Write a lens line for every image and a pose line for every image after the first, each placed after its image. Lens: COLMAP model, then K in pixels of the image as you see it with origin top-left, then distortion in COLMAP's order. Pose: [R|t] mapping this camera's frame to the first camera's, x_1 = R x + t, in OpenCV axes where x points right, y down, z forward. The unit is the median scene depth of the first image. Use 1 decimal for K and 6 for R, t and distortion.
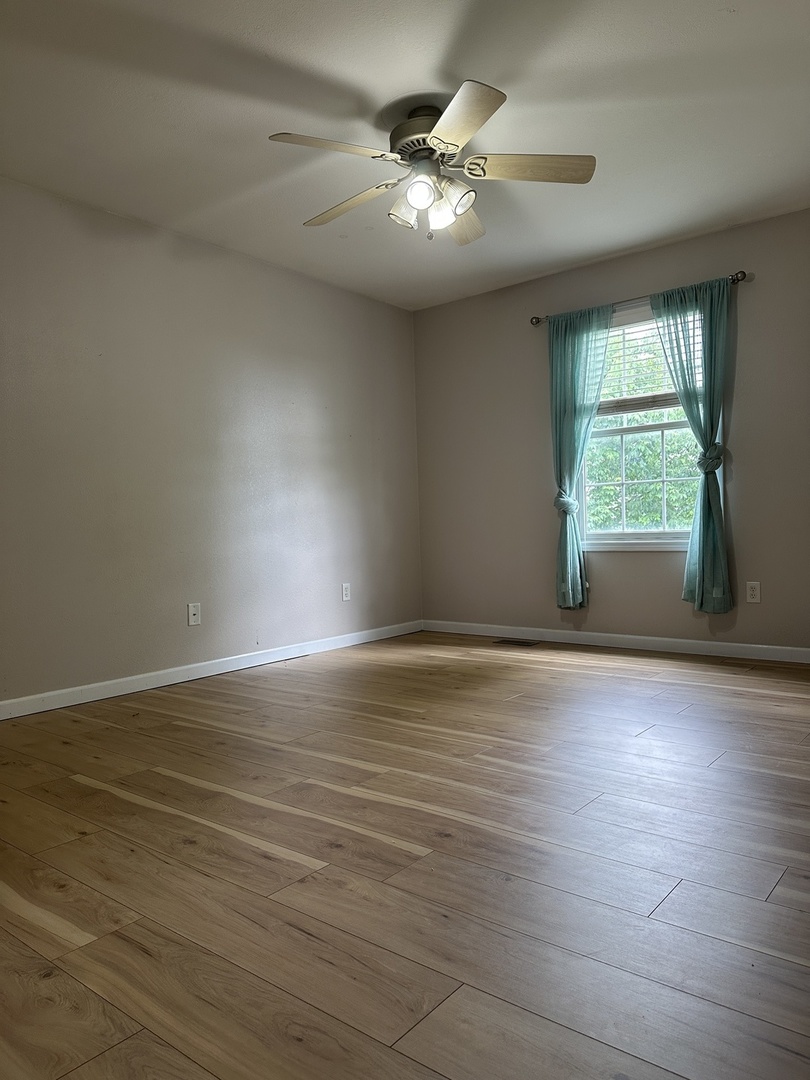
lens RADIAL K [[752.3, 0, 407.3], [0, 752.3, 541.5], [0, 0, 1]] dist [0.056917, -0.089485]
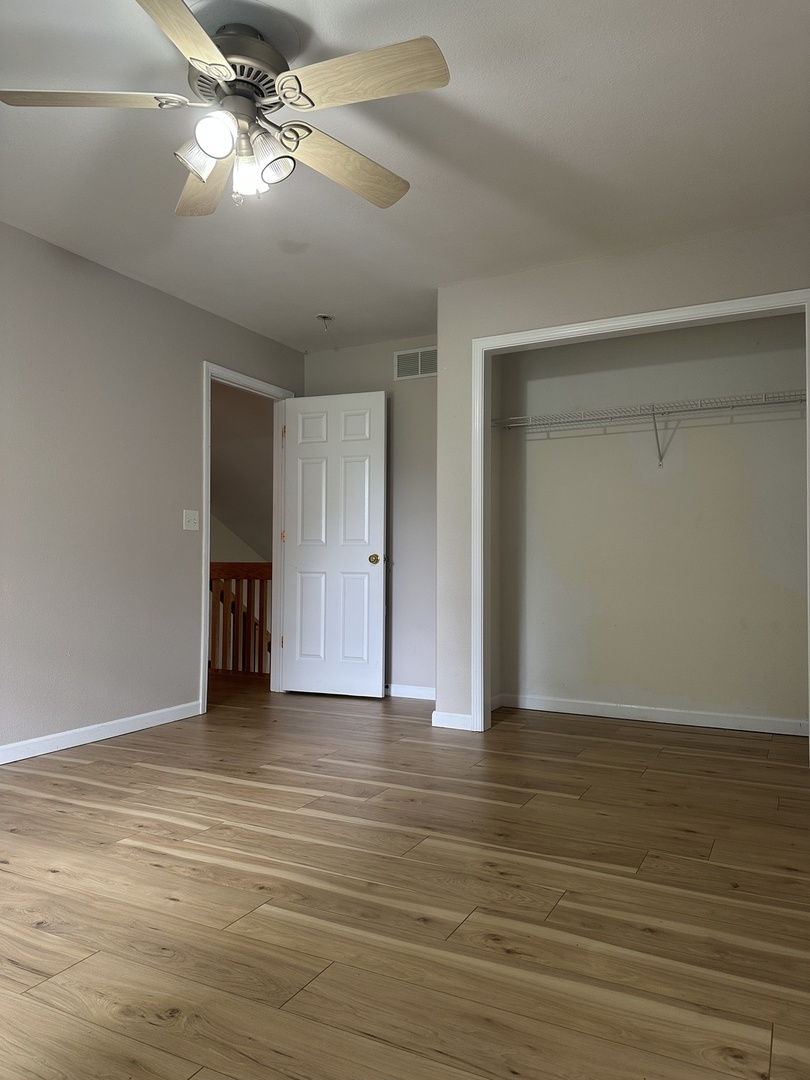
lens RADIAL K [[752.3, 0, 407.3], [0, 752.3, 541.5], [0, 0, 1]] dist [0.056917, -0.089485]
pose [[-0.979228, 0.020889, -0.201685, 0.029019], [0.021599, 0.999766, -0.001322, -0.073668], [0.201610, -0.005651, -0.979450, 1.992117]]
